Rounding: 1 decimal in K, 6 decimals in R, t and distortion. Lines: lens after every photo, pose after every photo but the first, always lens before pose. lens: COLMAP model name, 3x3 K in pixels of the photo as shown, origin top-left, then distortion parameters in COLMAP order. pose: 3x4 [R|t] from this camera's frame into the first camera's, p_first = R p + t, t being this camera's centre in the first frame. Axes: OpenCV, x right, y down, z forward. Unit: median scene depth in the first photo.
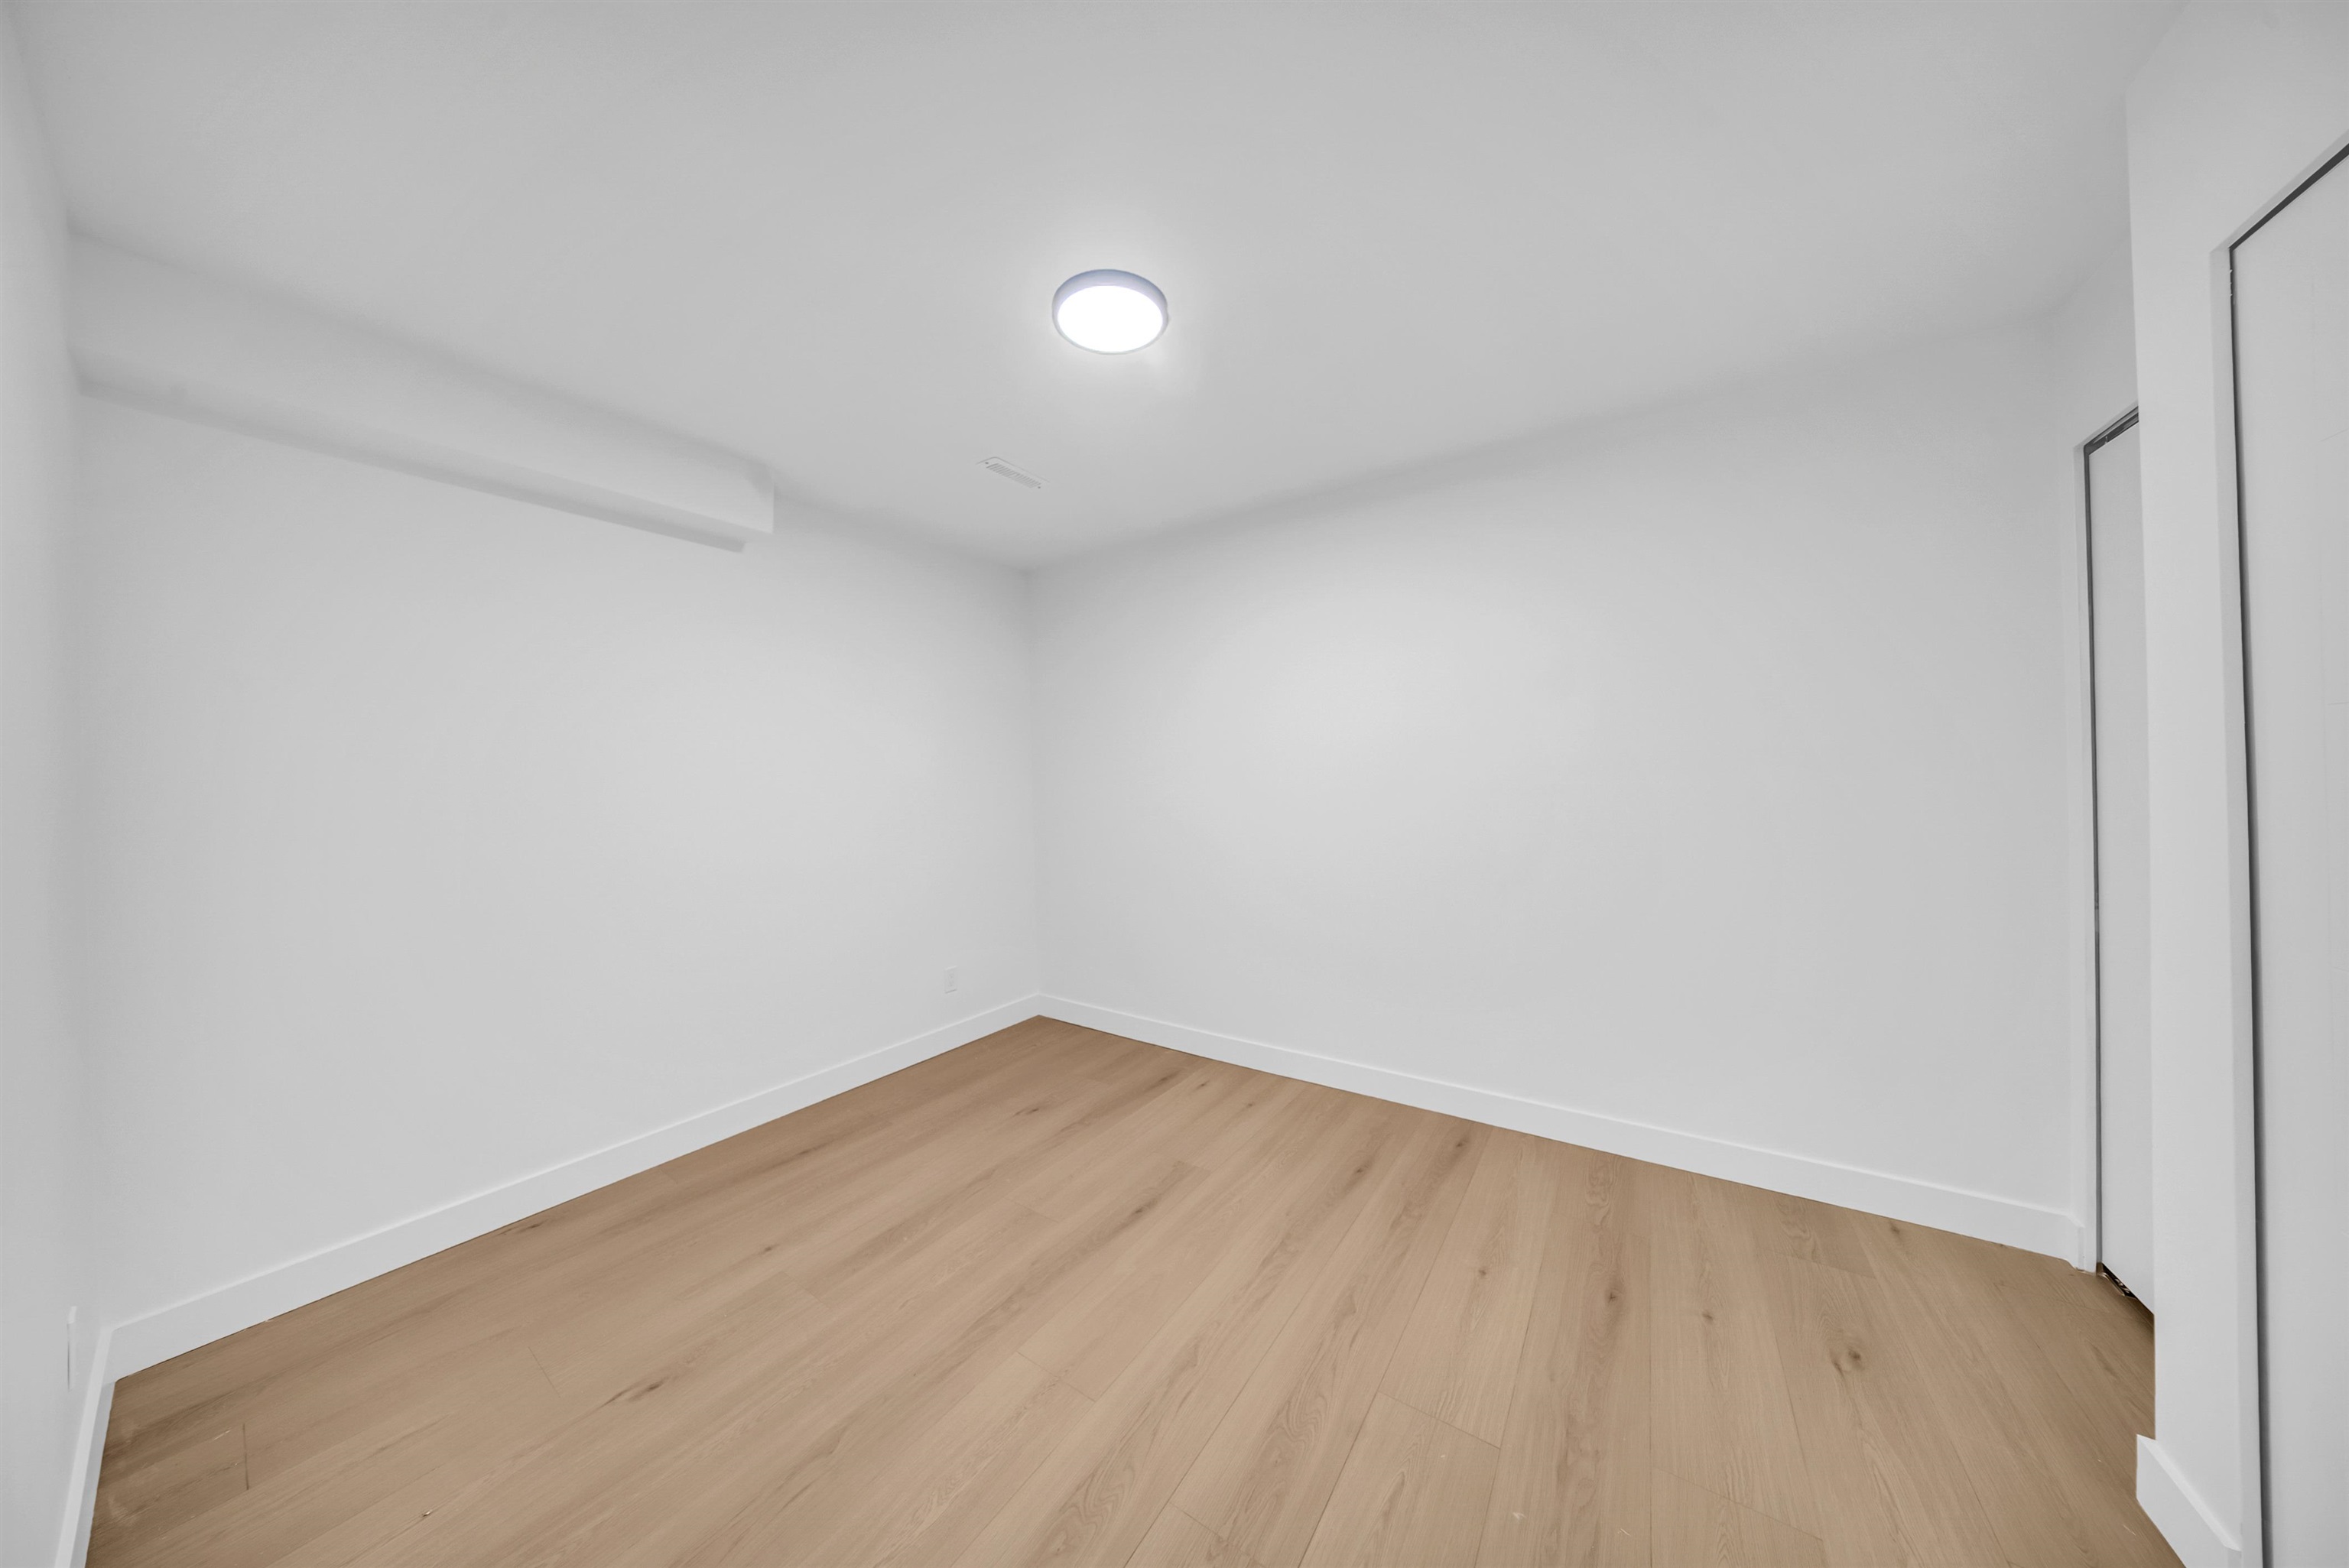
lens RADIAL K [[708.7, 0, 1157.9], [0, 708.7, 789.3], [0, 0, 1]] dist [-0.031042, 0.005968]
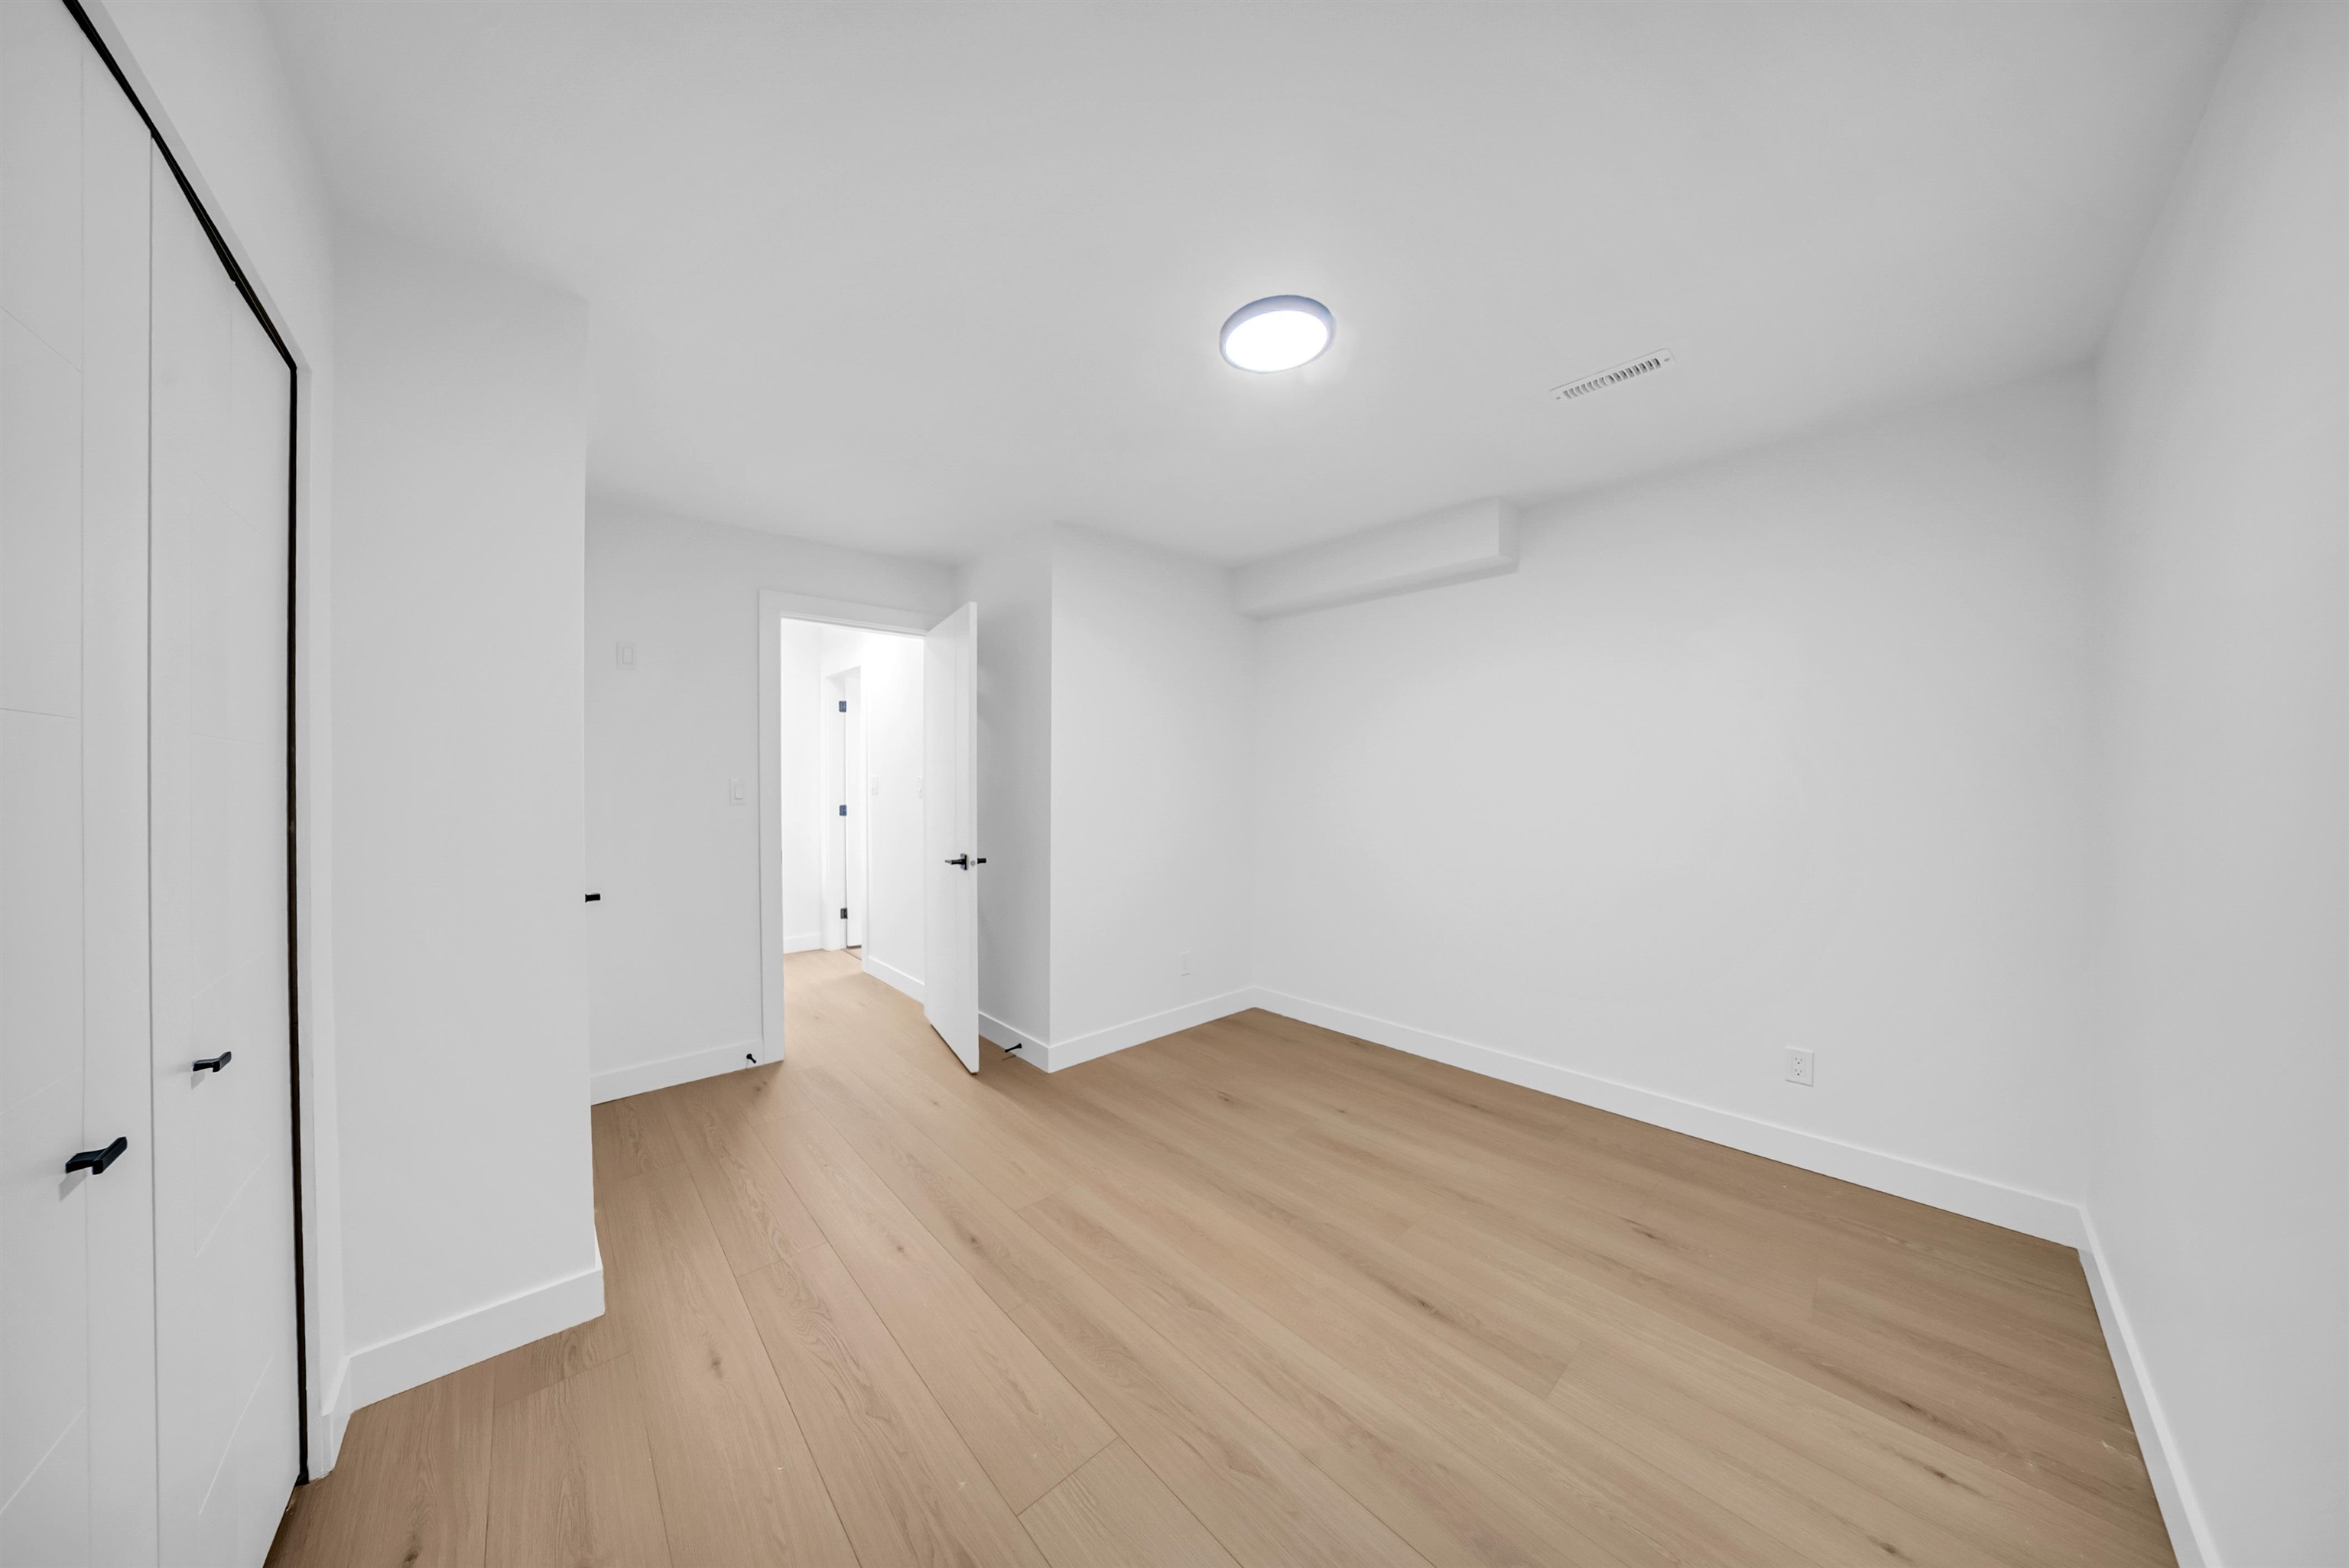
lens RADIAL K [[708.7, 0, 1157.9], [0, 708.7, 789.3], [0, 0, 1]] dist [-0.031042, 0.005968]
pose [[-0.224872, 0.027881, -0.973989, 0.925246], [-0.004420, 0.999551, 0.029633, -0.043870], [0.974378, 0.010969, -0.224647, 0.957128]]
